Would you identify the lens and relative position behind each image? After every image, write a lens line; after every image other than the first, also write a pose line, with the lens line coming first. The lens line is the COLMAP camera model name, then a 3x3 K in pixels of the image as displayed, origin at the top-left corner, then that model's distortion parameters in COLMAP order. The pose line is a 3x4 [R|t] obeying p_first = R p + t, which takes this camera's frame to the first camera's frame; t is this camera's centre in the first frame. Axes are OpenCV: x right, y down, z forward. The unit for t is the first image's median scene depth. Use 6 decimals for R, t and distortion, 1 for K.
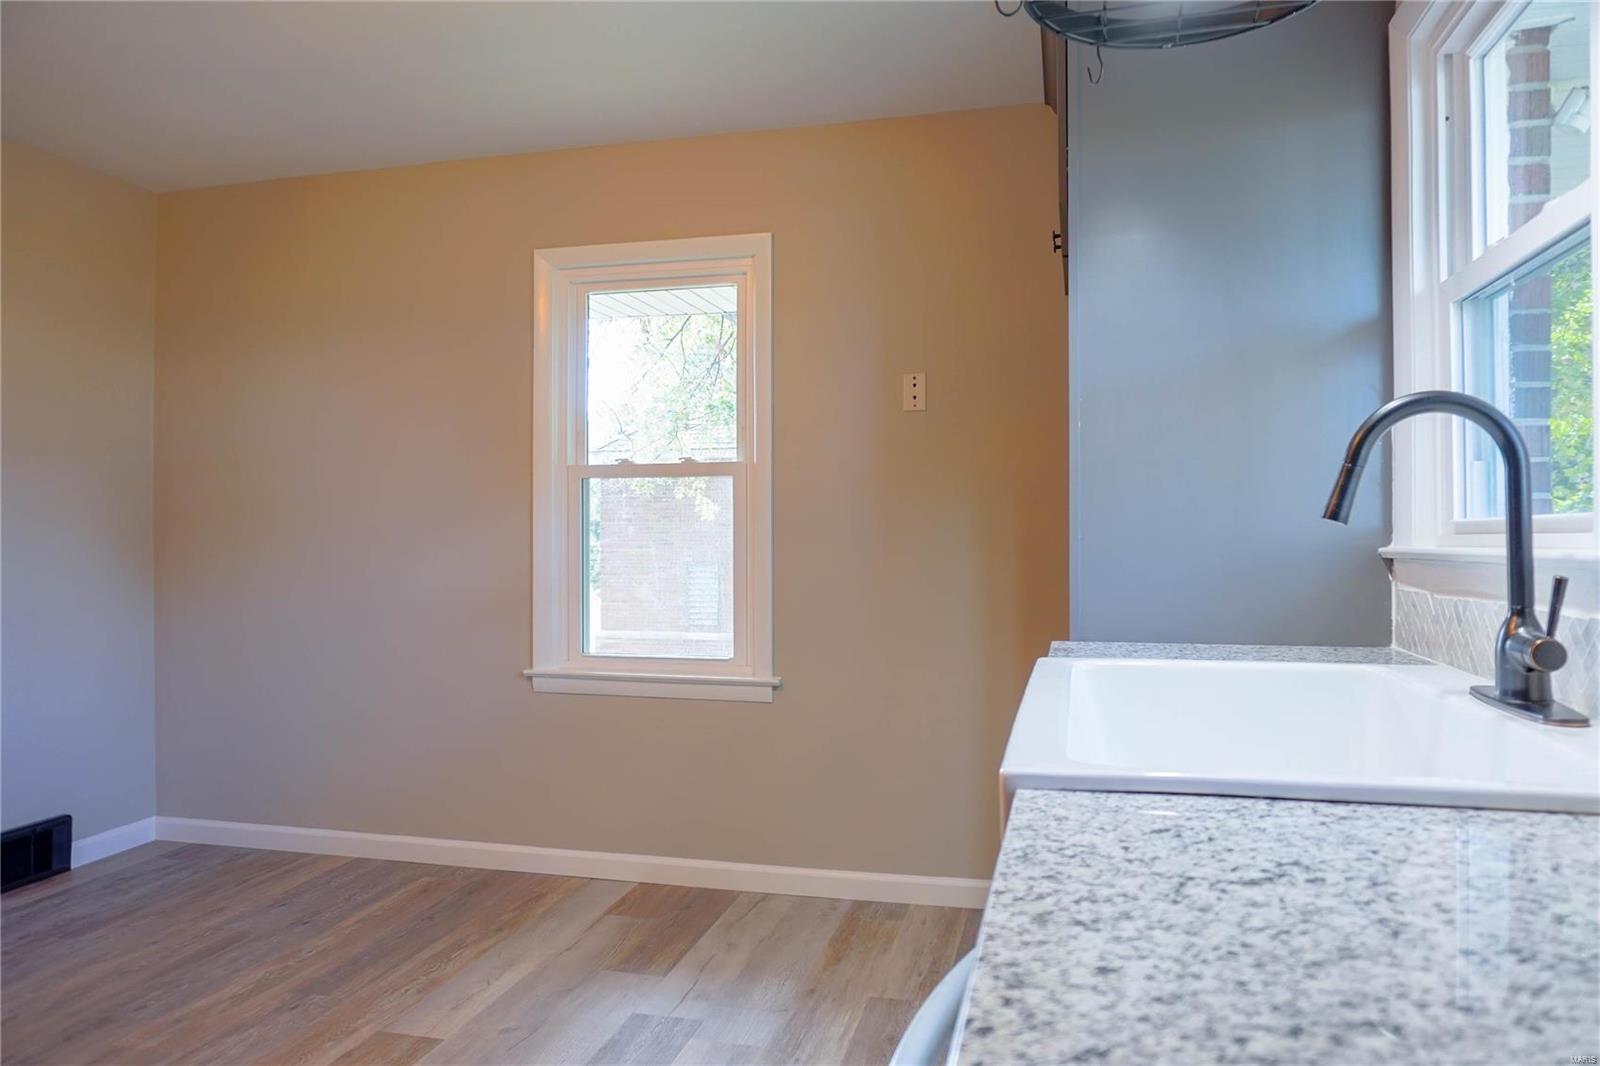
lens RADIAL K [[1083.3, 0, 805.7], [0, 1083.3, 533.6], [0, 0, 1]] dist [-0.051194, 0.036803]
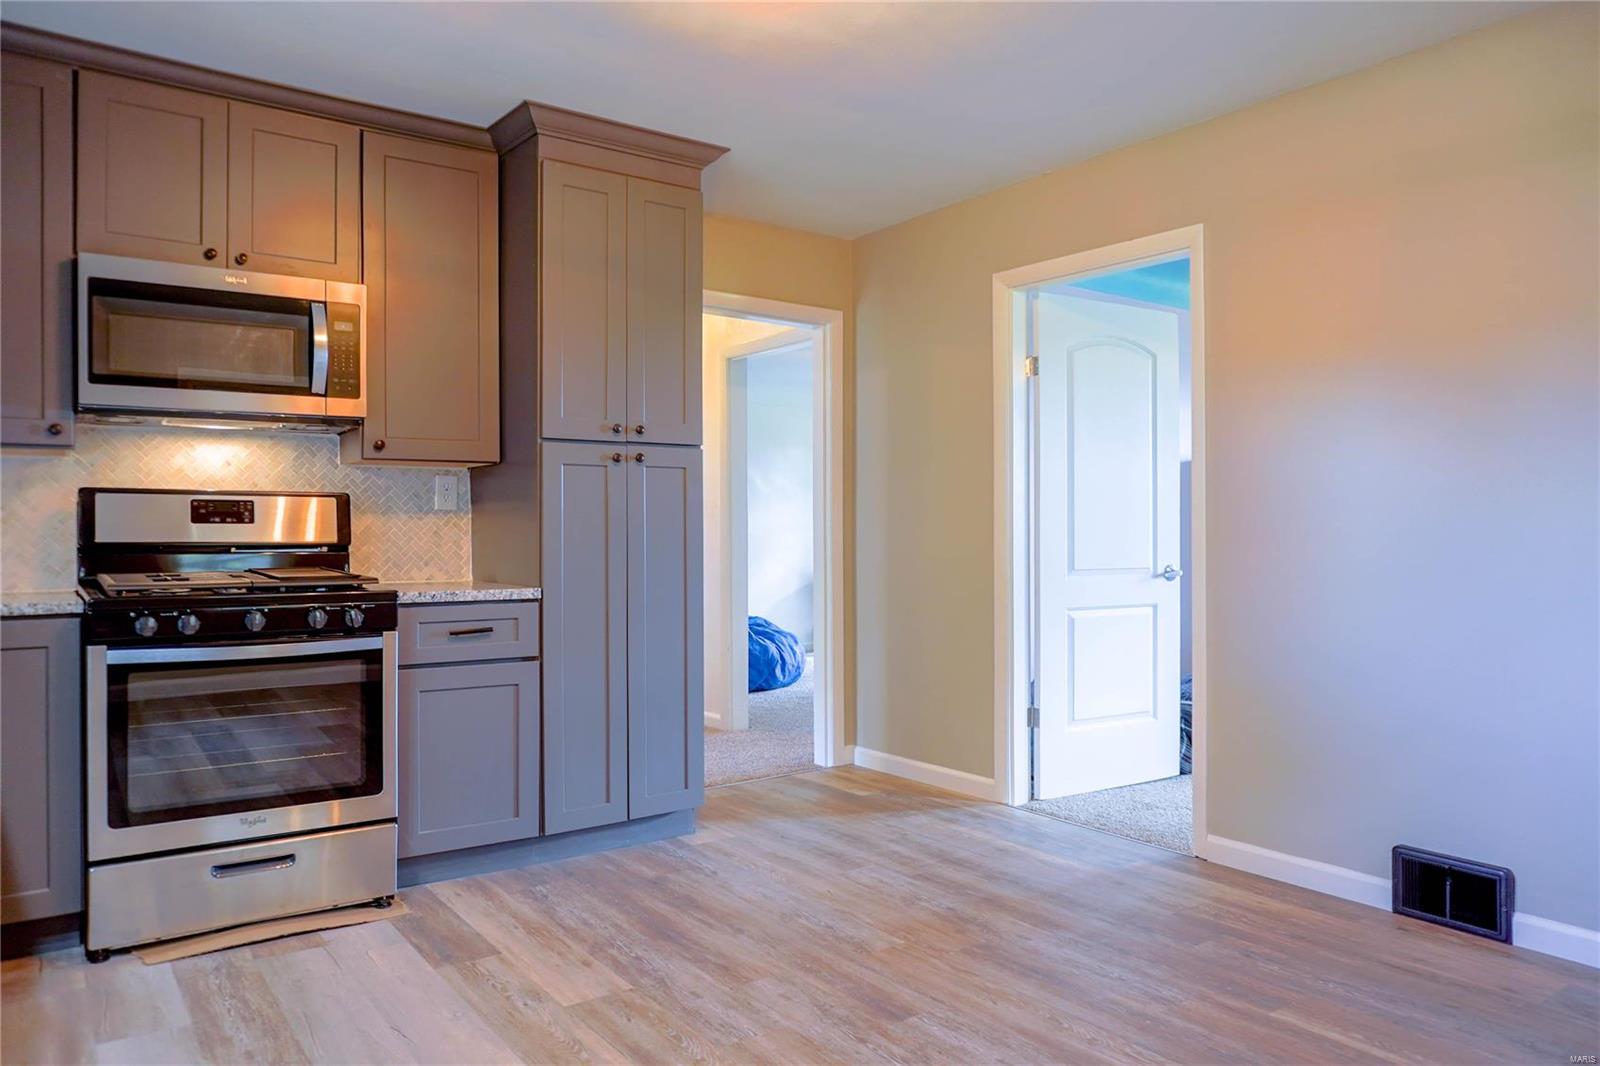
lens RADIAL K [[1083.3, 0, 805.7], [0, 1083.3, 533.6], [0, 0, 1]] dist [-0.051194, 0.036803]
pose [[-0.634469, 0.002019, -0.772946, 0.163729], [0.006036, 0.999979, -0.002343, 0.018024], [0.772925, -0.006152, -0.634467, 0.851060]]
